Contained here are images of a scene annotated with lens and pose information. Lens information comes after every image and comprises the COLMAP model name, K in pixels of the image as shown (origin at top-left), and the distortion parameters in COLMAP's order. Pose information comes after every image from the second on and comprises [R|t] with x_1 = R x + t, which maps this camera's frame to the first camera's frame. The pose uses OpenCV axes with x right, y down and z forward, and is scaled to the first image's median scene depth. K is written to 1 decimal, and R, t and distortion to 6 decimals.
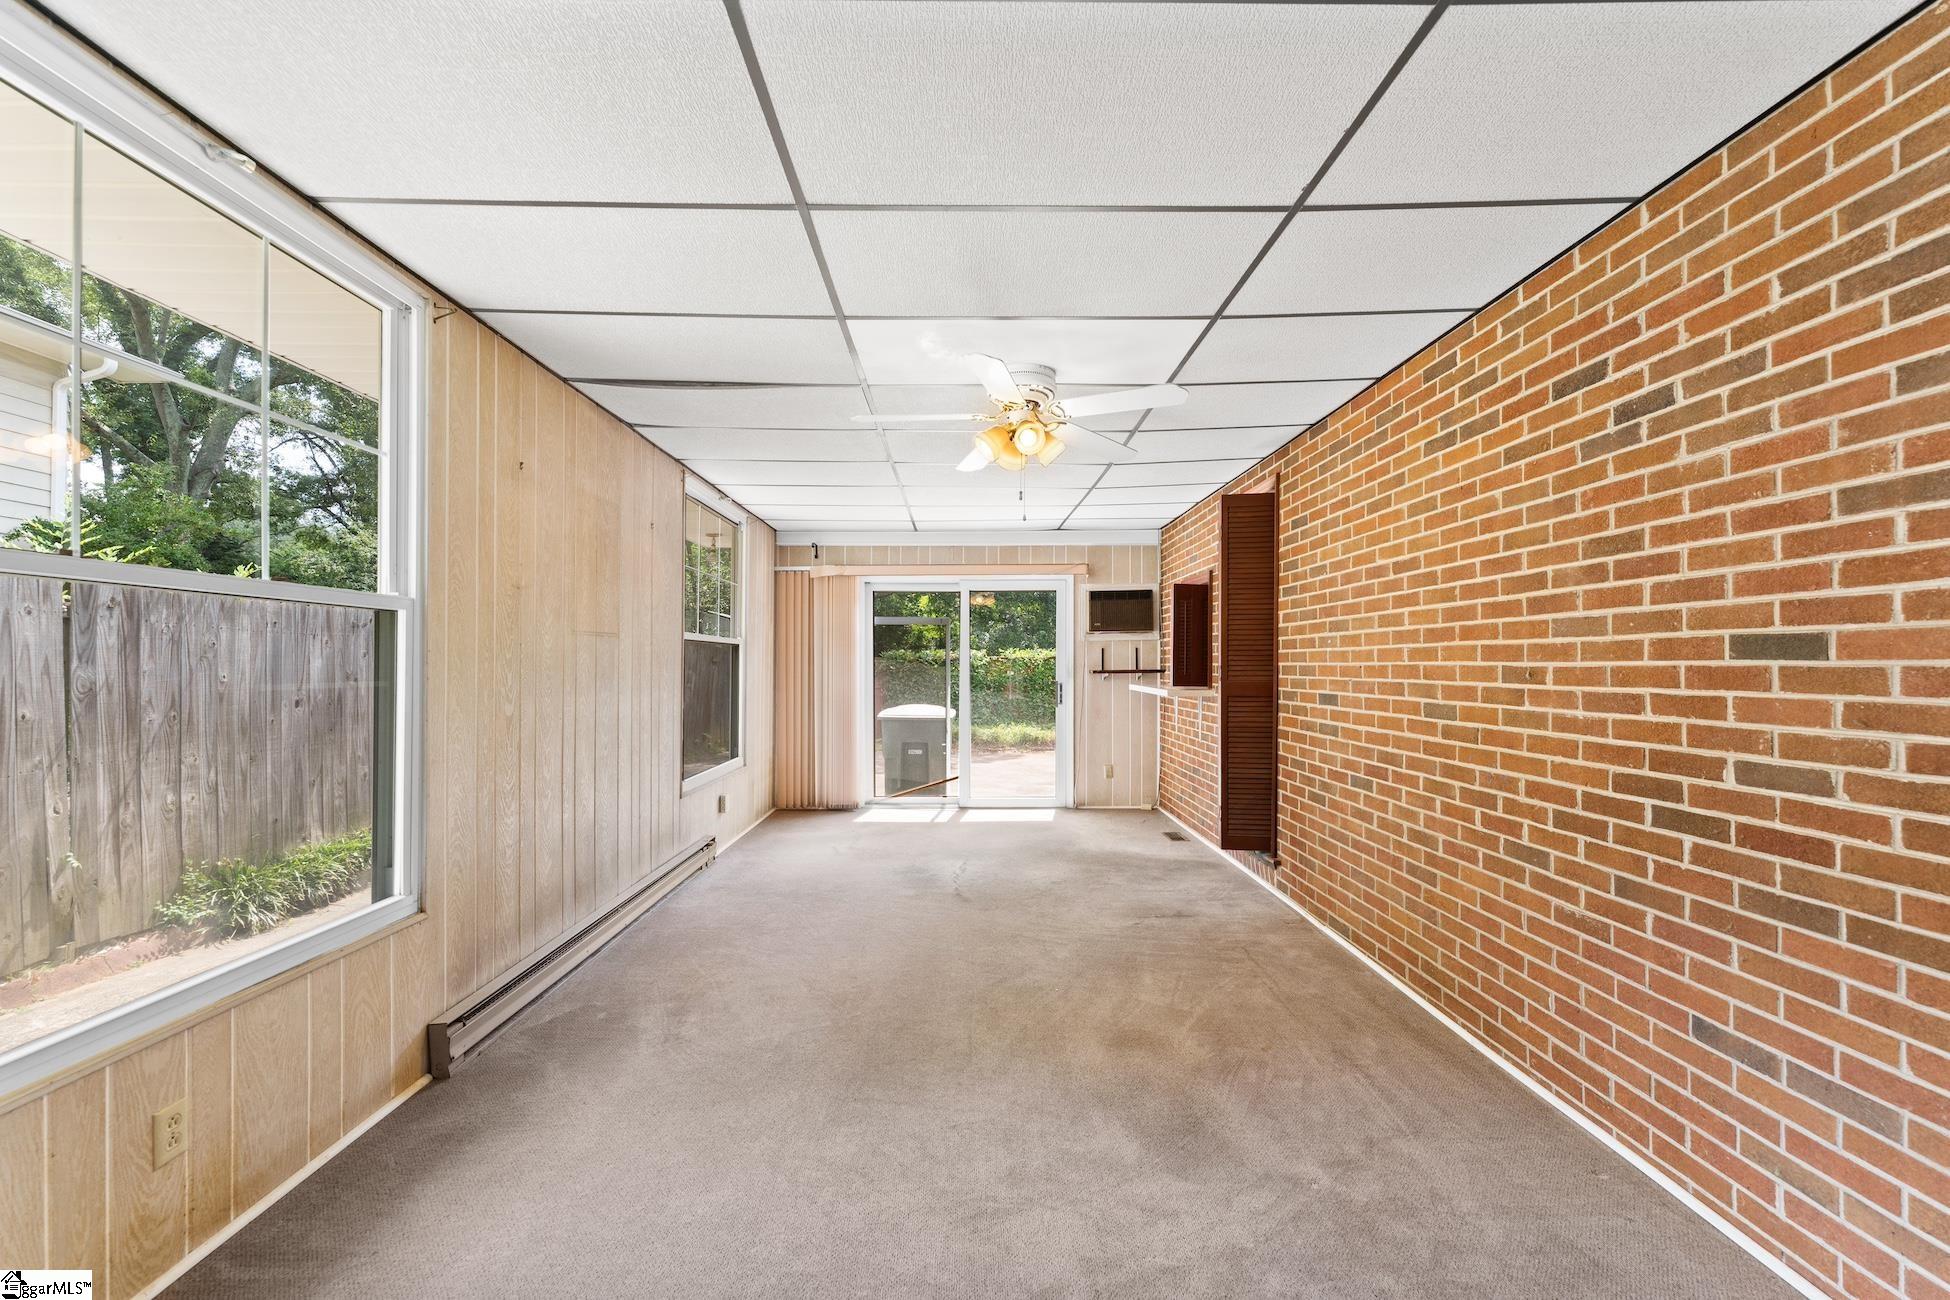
lens RADIAL K [[780.1, 0, 968.3], [0, 780.1, 664.5], [0, 0, 1]] dist [0.005394, -0.000447]
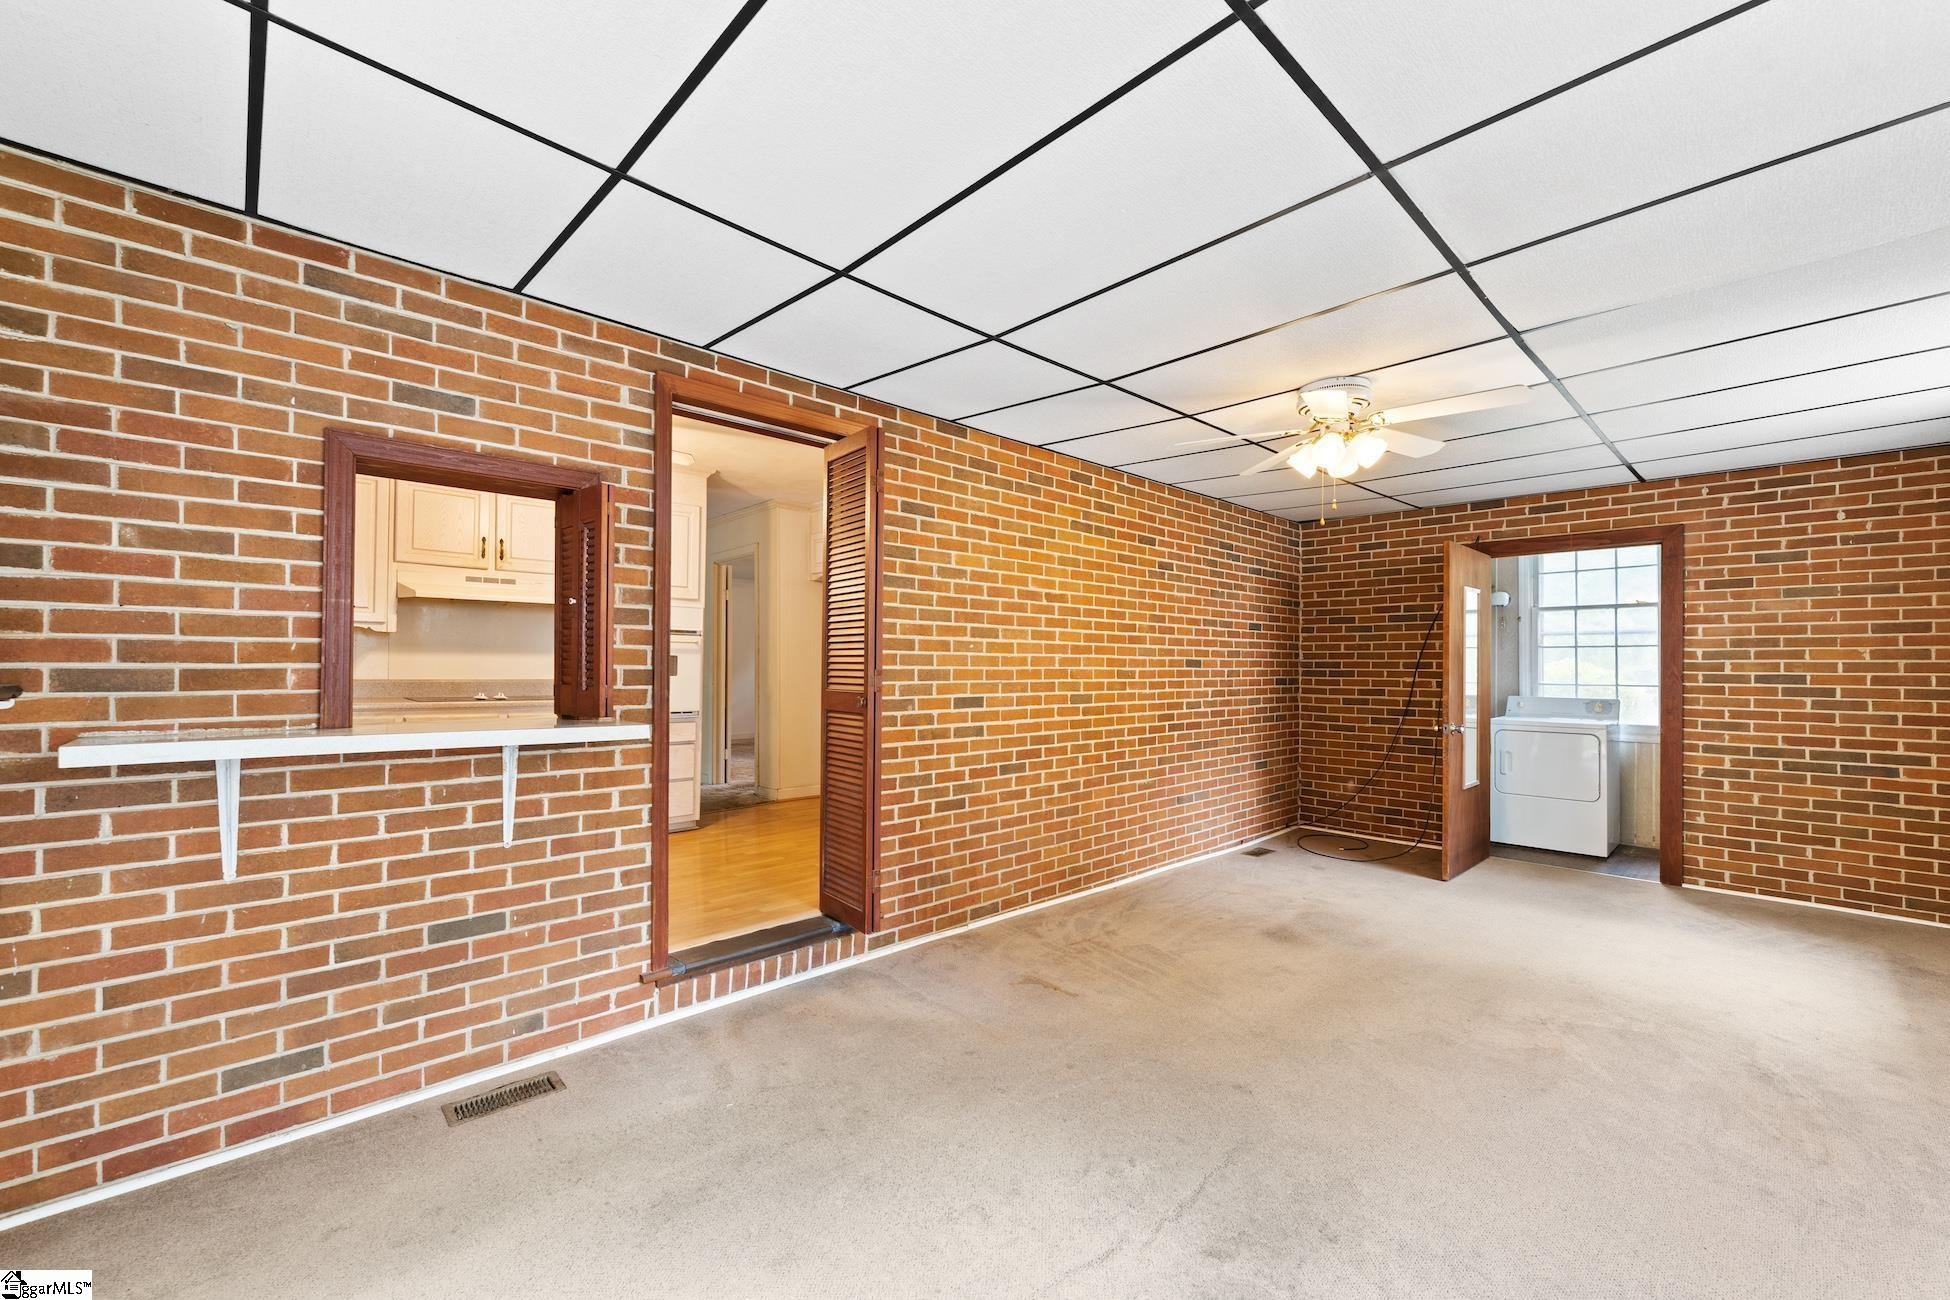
lens RADIAL K [[780.1, 0, 969.8], [0, 780.1, 654.5], [0, 0, 1]] dist [0.005394, -0.000447]
pose [[-0.679713, 0.001686, 0.733476, -0.464225], [-0.009579, 0.999892, -0.011175, -0.010938], [-0.733415, -0.014622, -0.679623, 2.678863]]
